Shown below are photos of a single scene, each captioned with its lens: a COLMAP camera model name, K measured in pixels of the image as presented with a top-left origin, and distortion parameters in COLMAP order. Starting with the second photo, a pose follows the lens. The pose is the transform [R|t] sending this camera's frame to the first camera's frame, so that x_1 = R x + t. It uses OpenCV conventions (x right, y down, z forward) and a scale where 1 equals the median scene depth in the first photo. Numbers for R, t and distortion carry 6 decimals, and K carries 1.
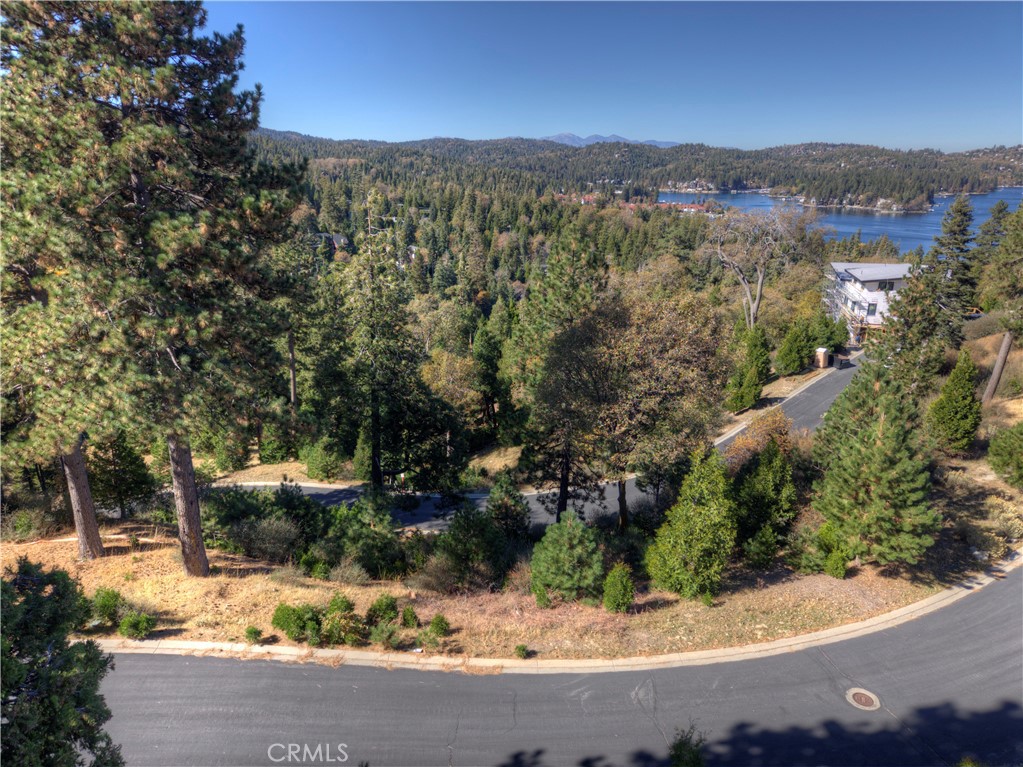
lens RADIAL K [[709.5, 0, 506.4], [0, 709.5, 386.7], [0, 0, 1]] dist [-0.010034, 0.005112]
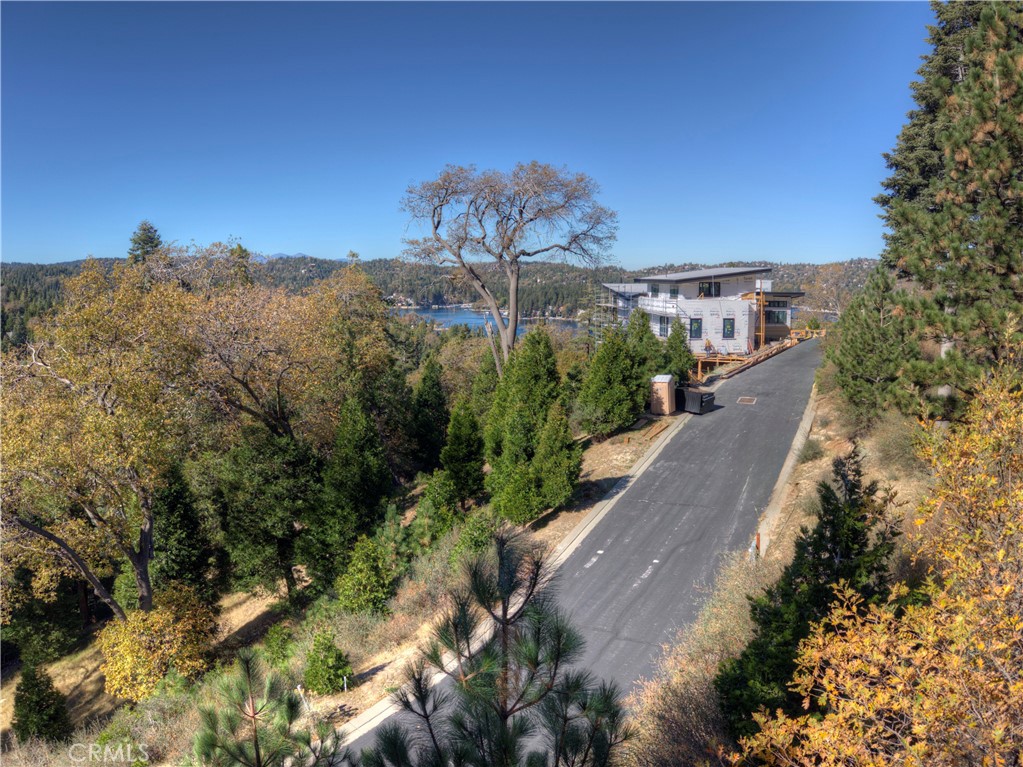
lens RADIAL K [[709.5, 0, 505.7], [0, 709.5, 380.0], [0, 0, 1]] dist [-0.010034, 0.005112]
pose [[0.919209, -0.034412, 0.392264, 0.132265], [0.119719, 0.973440, -0.195146, 0.027037], [-0.375130, 0.226341, 0.898914, 0.515936]]
